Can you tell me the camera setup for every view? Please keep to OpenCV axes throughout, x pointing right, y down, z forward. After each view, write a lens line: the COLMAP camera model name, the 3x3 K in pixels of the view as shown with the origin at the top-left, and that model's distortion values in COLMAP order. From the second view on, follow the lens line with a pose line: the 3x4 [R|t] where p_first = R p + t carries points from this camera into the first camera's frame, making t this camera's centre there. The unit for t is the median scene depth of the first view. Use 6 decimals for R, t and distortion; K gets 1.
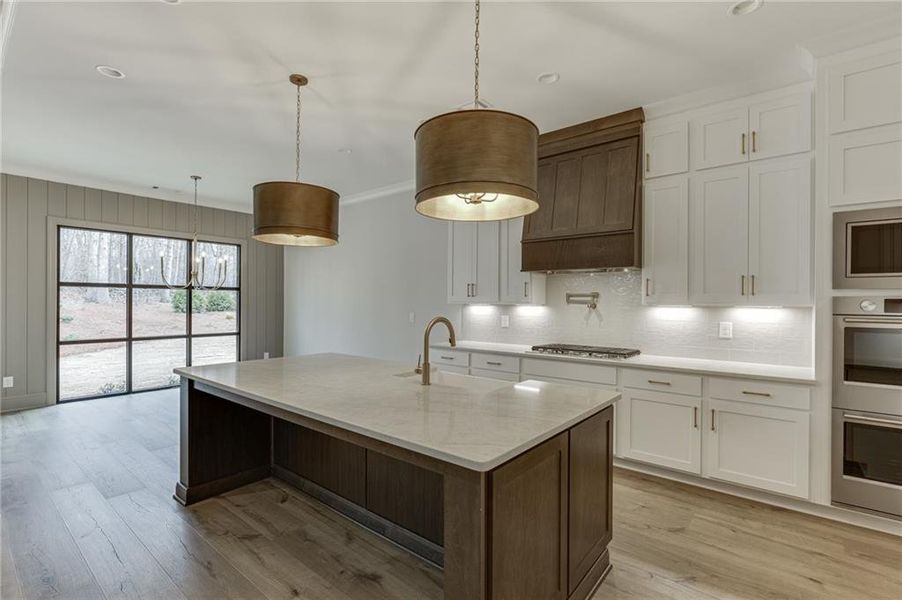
lens RADIAL K [[416.8, 0, 453.9], [0, 416.8, 301.4], [0, 0, 1]] dist [0.003013, 0.000243]
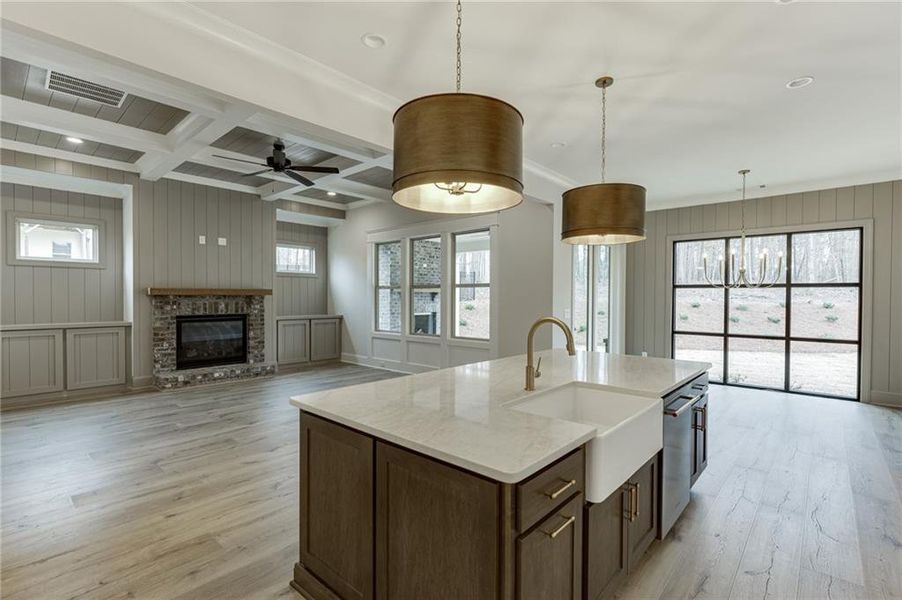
lens RADIAL K [[416.8, 0, 453.9], [0, 416.8, 301.4], [0, 0, 1]] dist [0.003013, 0.000243]
pose [[-0.052419, 0.004421, -0.998615, 0.399487], [-0.007406, 0.999961, 0.004816, 0.003904], [0.998598, 0.007649, -0.052384, 0.369240]]
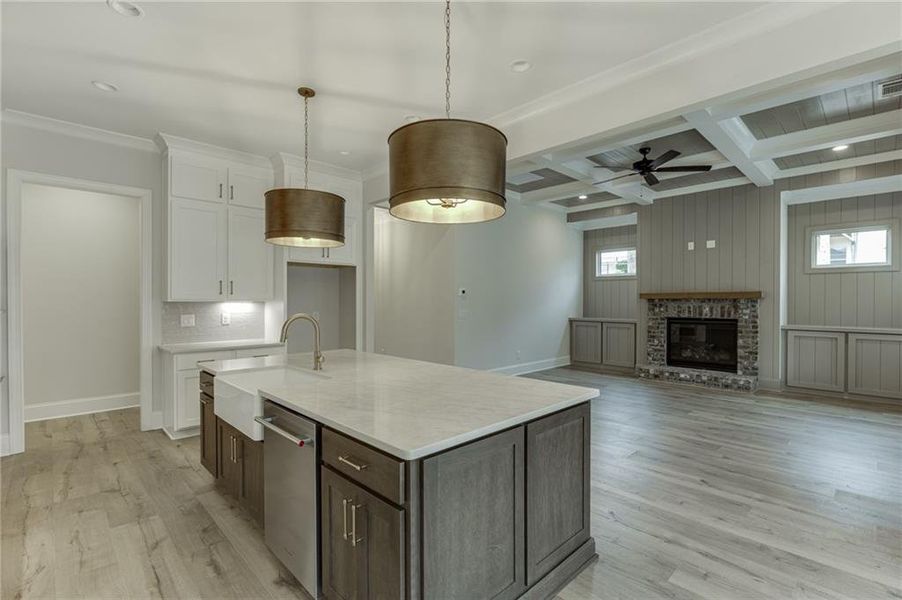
lens RADIAL K [[406.6, 0, 451.0], [0, 406.6, 300.0], [0, 0, 1]] dist [-0.033166, -0.000005]
pose [[-0.992458, -0.007268, 0.122366, -0.254108], [-0.006614, 0.999962, 0.005747, -0.001845], [-0.122403, 0.004894, -0.992468, 0.920778]]
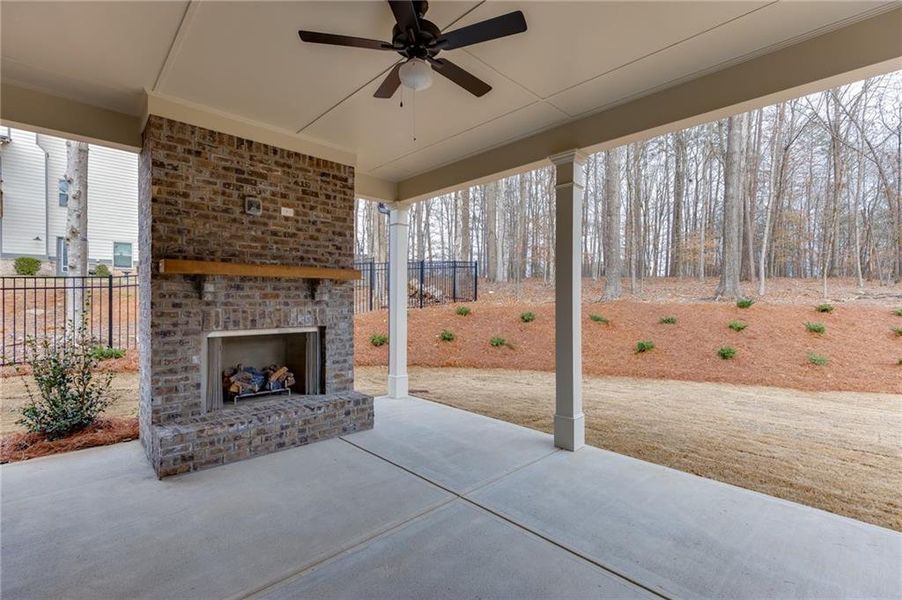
lens RADIAL K [[416.8, 0, 453.9], [0, 416.8, 301.4], [0, 0, 1]] dist [0.003013, 0.000243]
pose [[-0.121069, -0.001415, -0.992643, -0.864410], [-0.006476, 0.999979, -0.000636, 0.015035], [0.992623, 0.006351, -0.121076, 0.550335]]
